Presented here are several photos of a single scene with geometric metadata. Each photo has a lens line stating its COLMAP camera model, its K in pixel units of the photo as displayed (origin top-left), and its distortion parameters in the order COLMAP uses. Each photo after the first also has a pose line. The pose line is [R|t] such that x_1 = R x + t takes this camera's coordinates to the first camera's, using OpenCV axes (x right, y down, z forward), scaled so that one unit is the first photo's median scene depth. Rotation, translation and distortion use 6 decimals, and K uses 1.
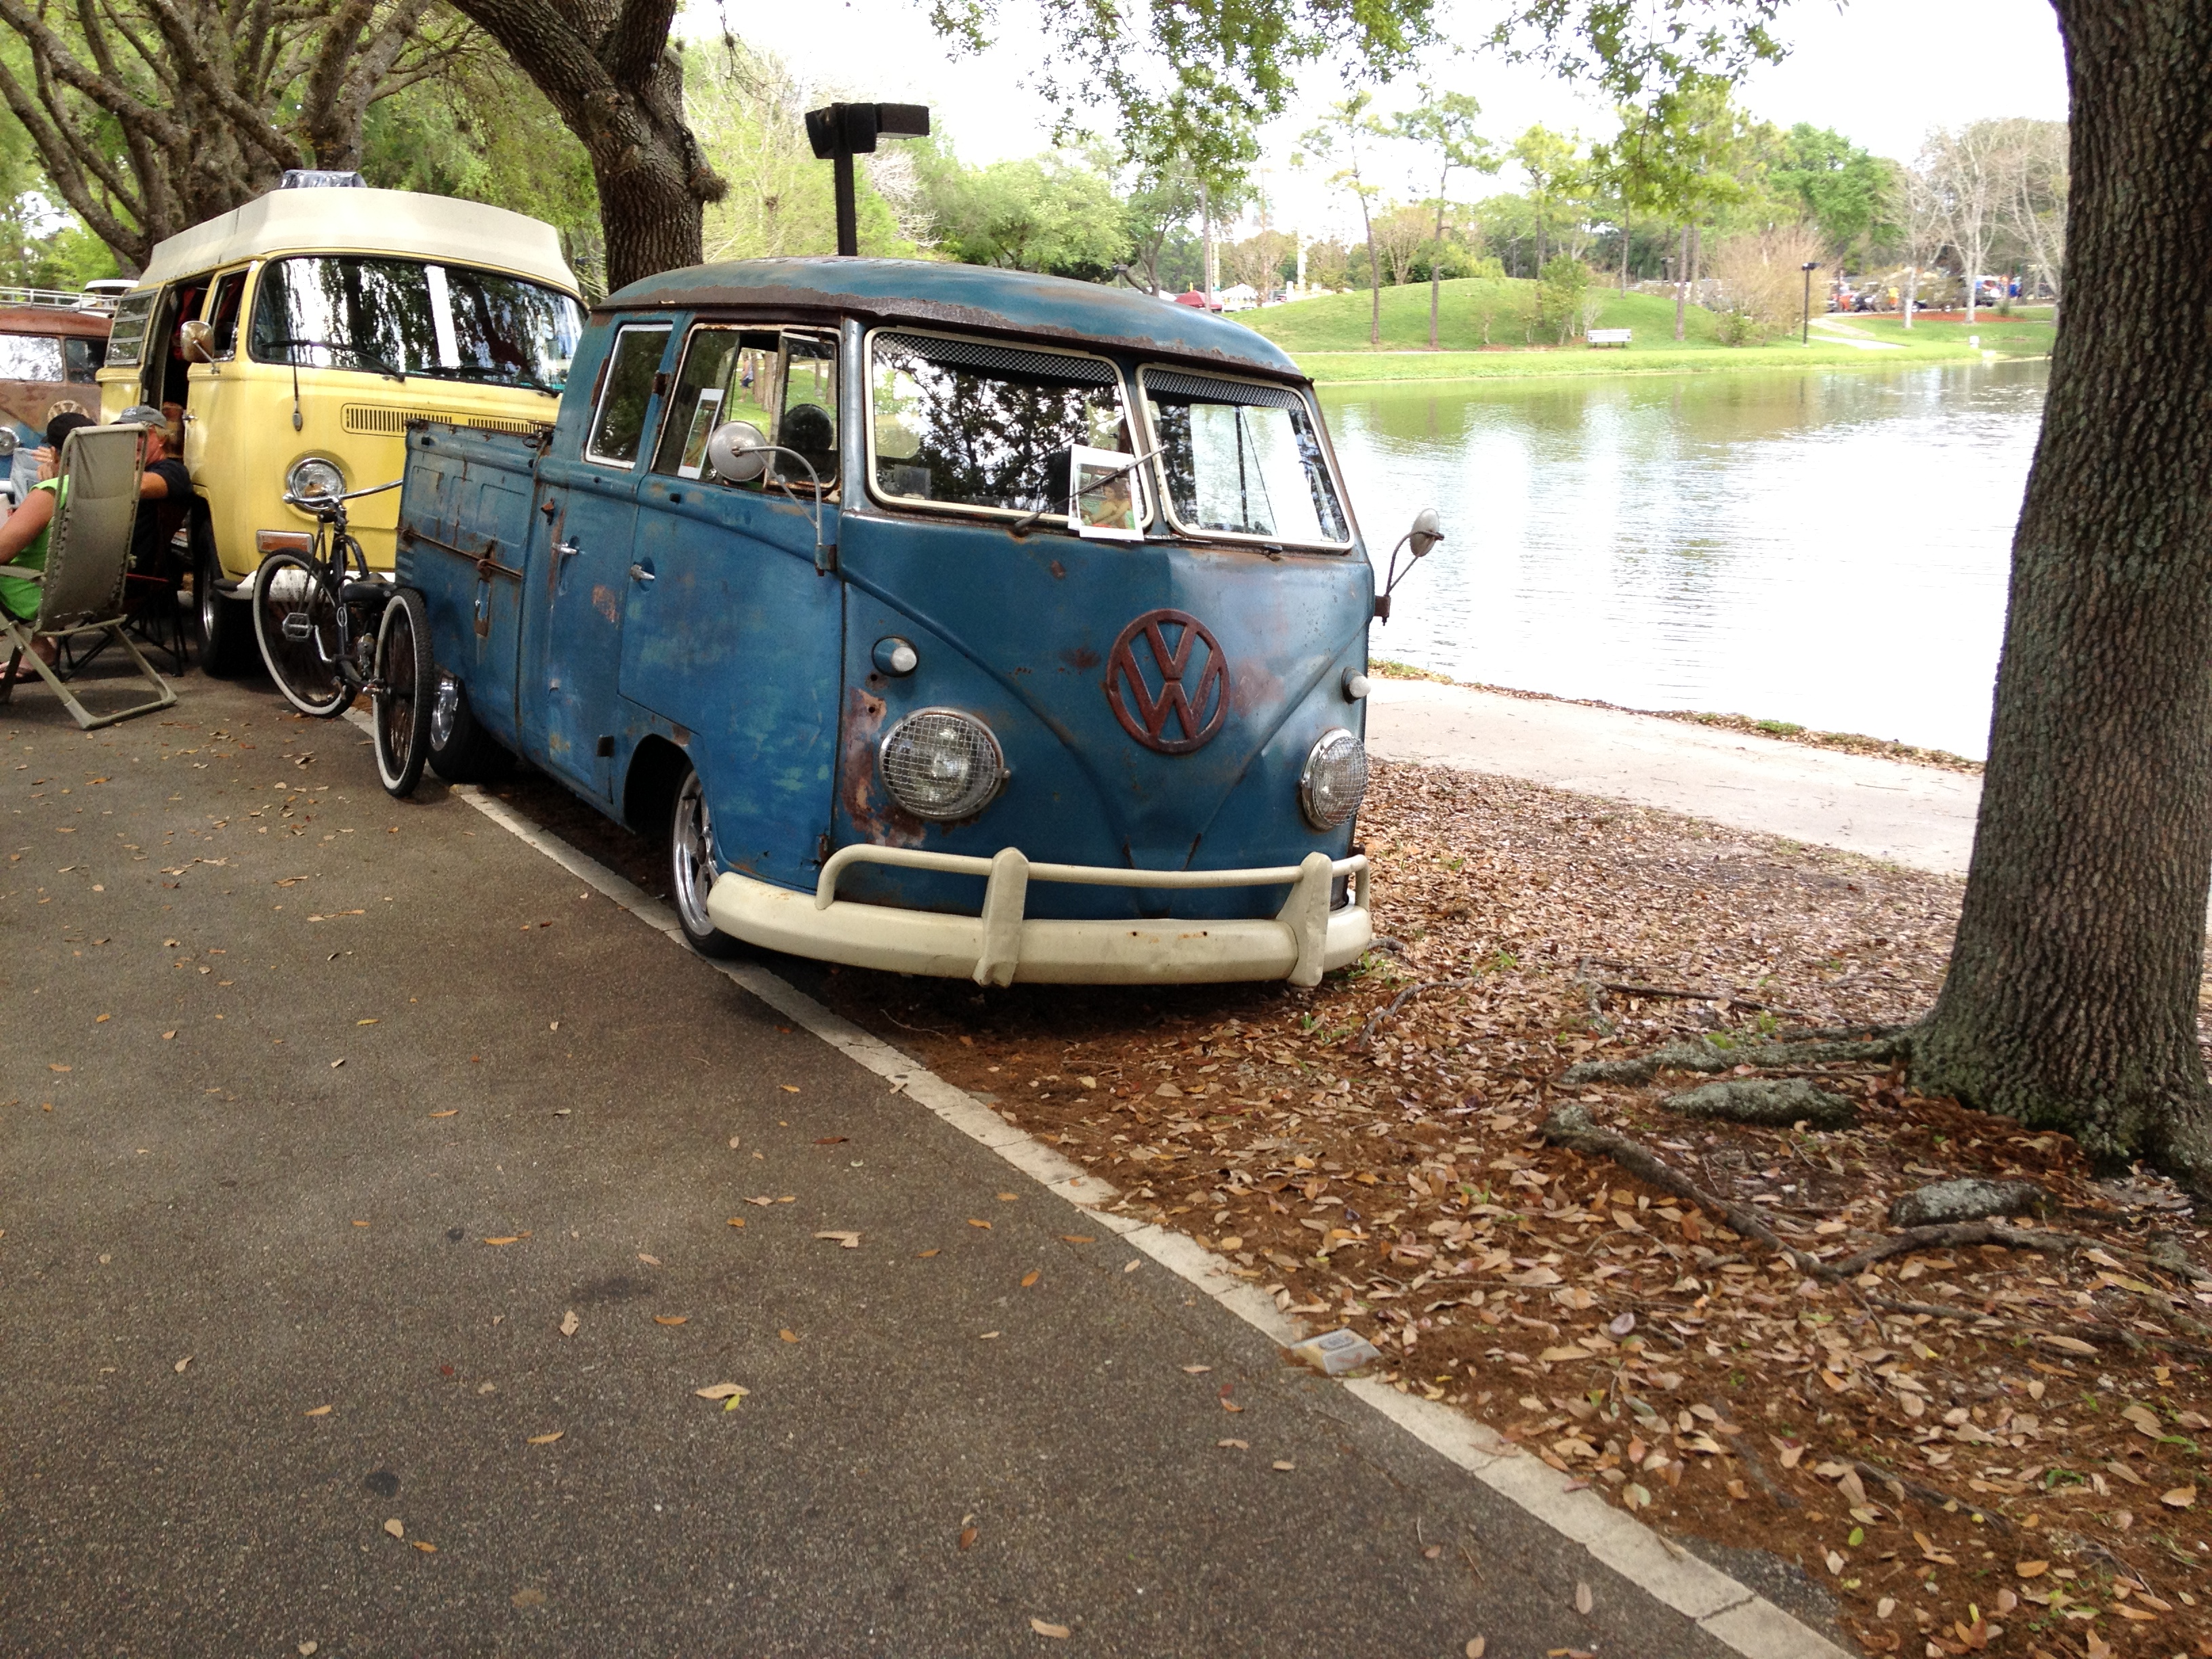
lens RADIAL K [[2252.1, 0, 1106.0], [0, 2252.1, 829.5], [0, 0, 1]] dist [0.131851, -0.293108]
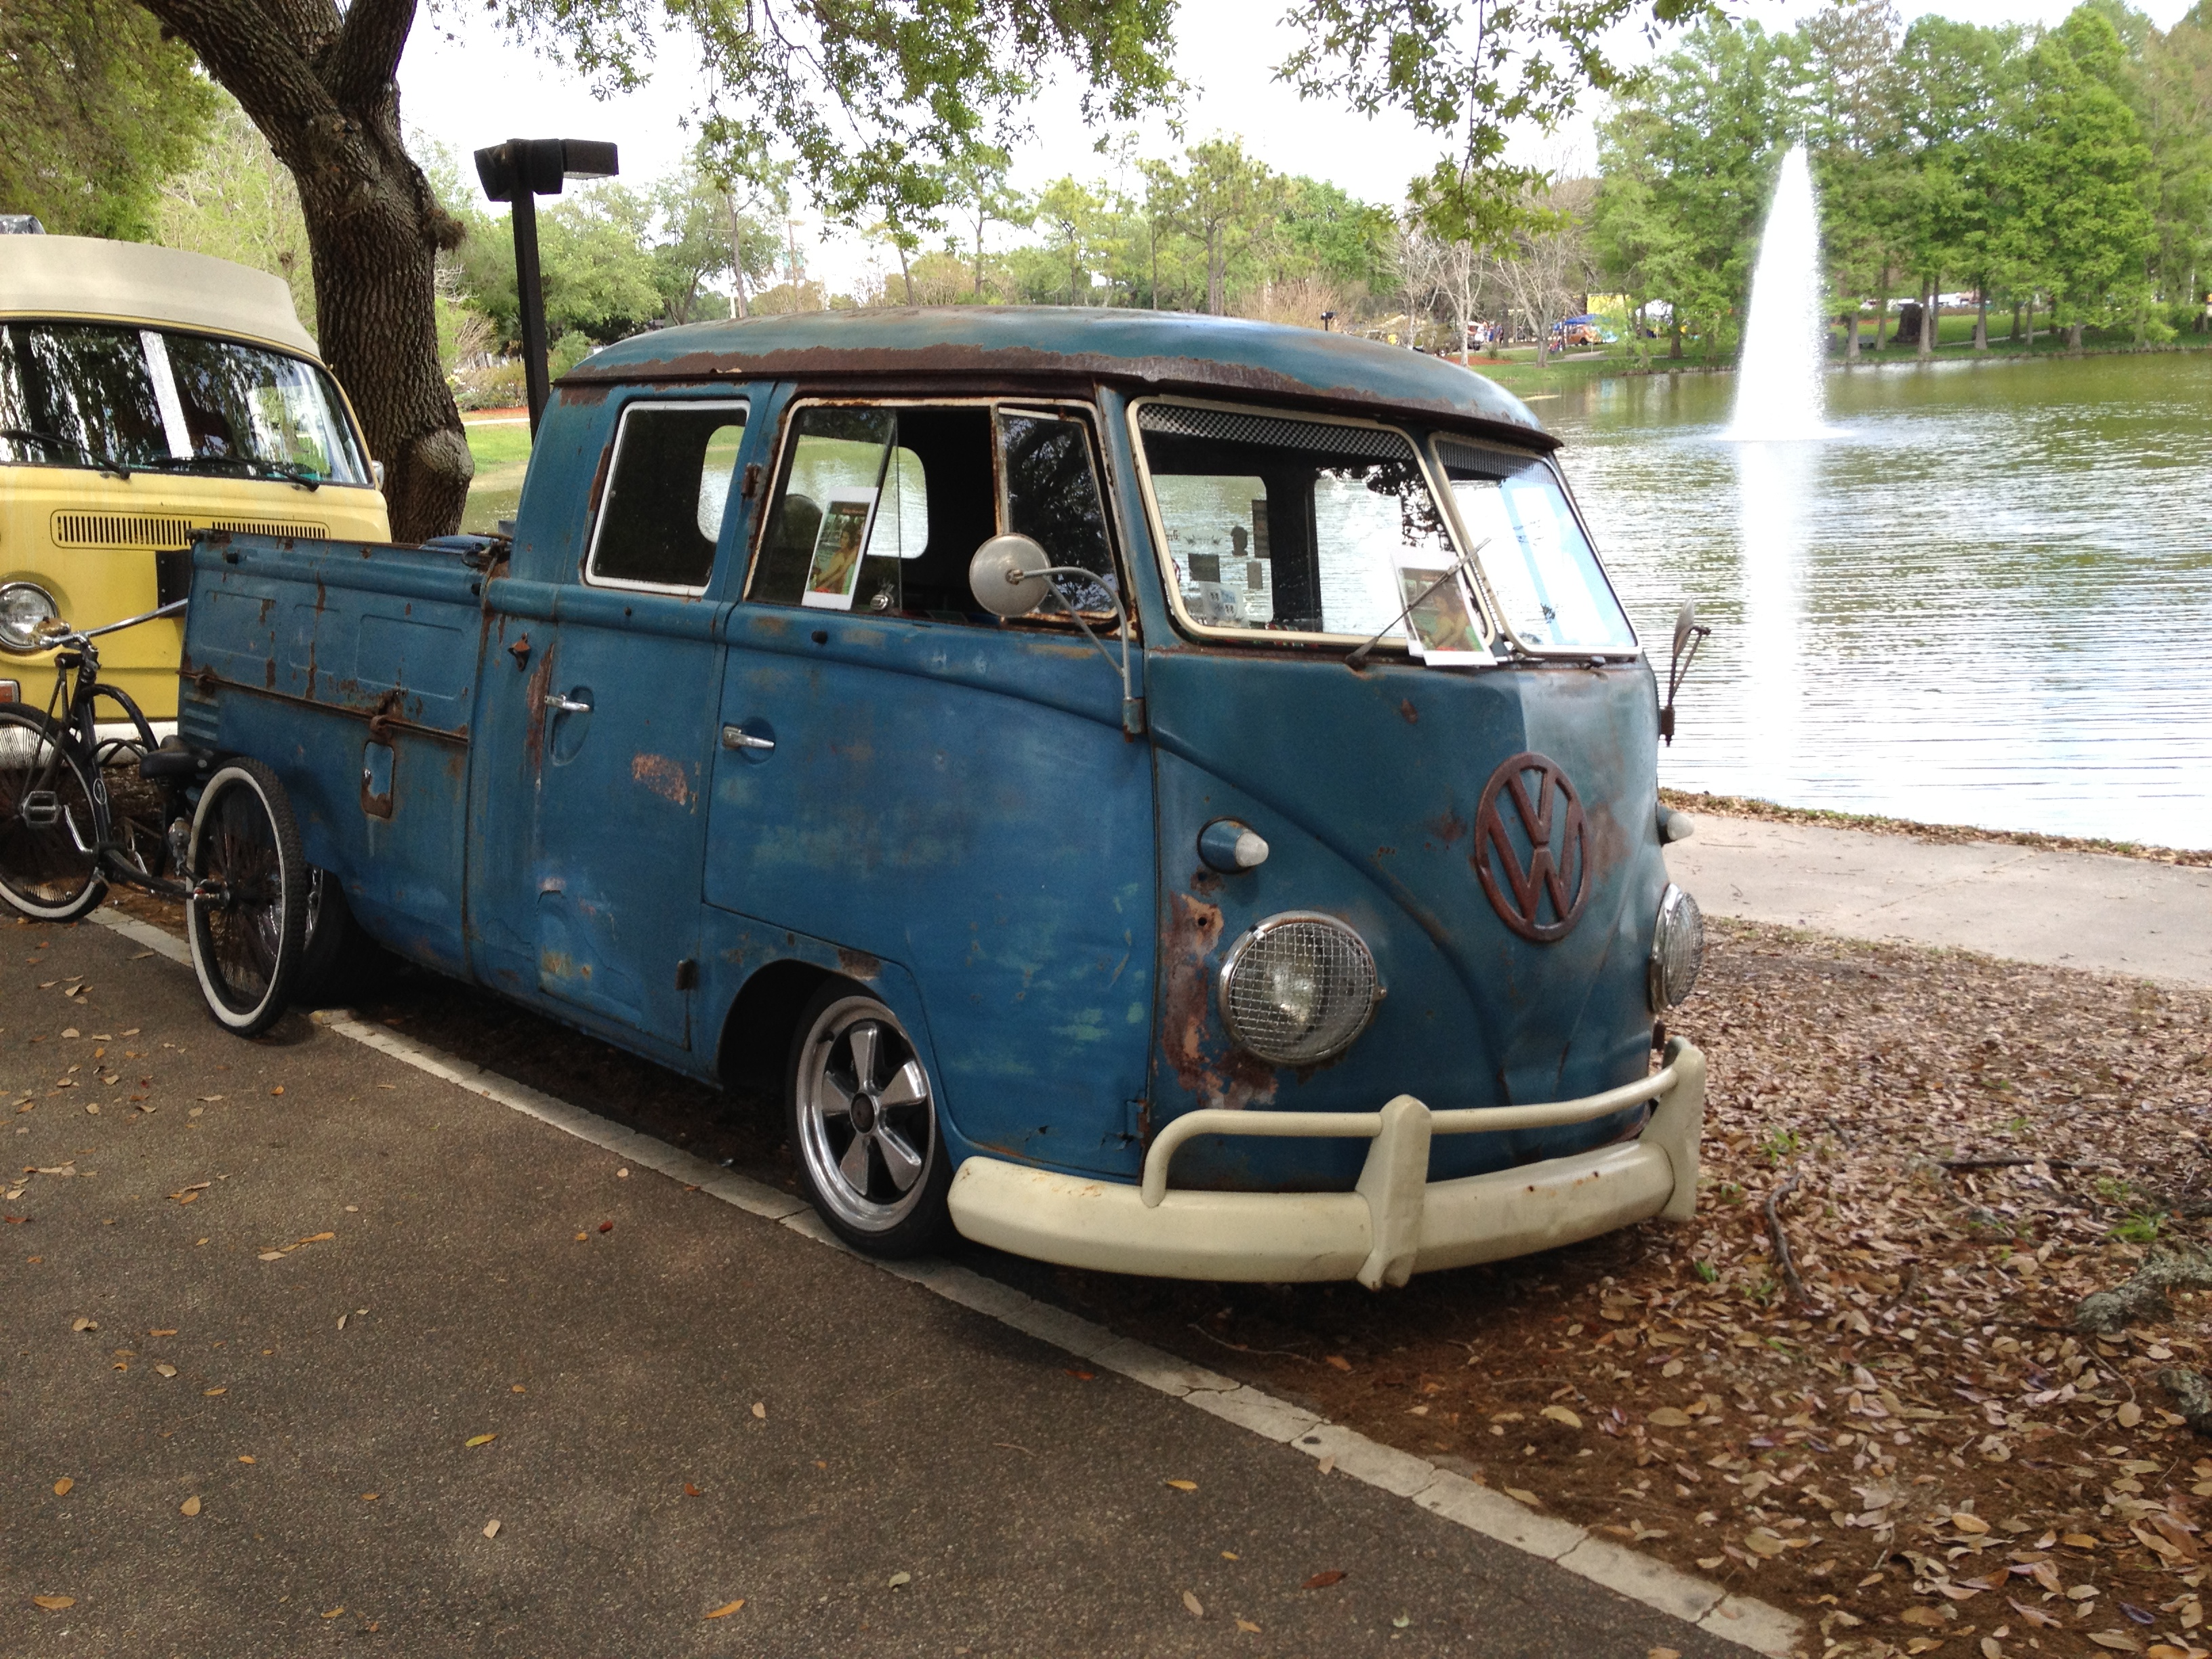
lens RADIAL K [[2231.4, 0, 1108.1], [0, 2231.4, 806.4], [0, 0, 1]] dist [0.171862, -0.439343]
pose [[0.971967, -0.066837, 0.225417, -0.211293], [0.073756, 0.997025, -0.022404, -0.055016], [-0.223248, 0.038402, 0.974005, 0.223597]]
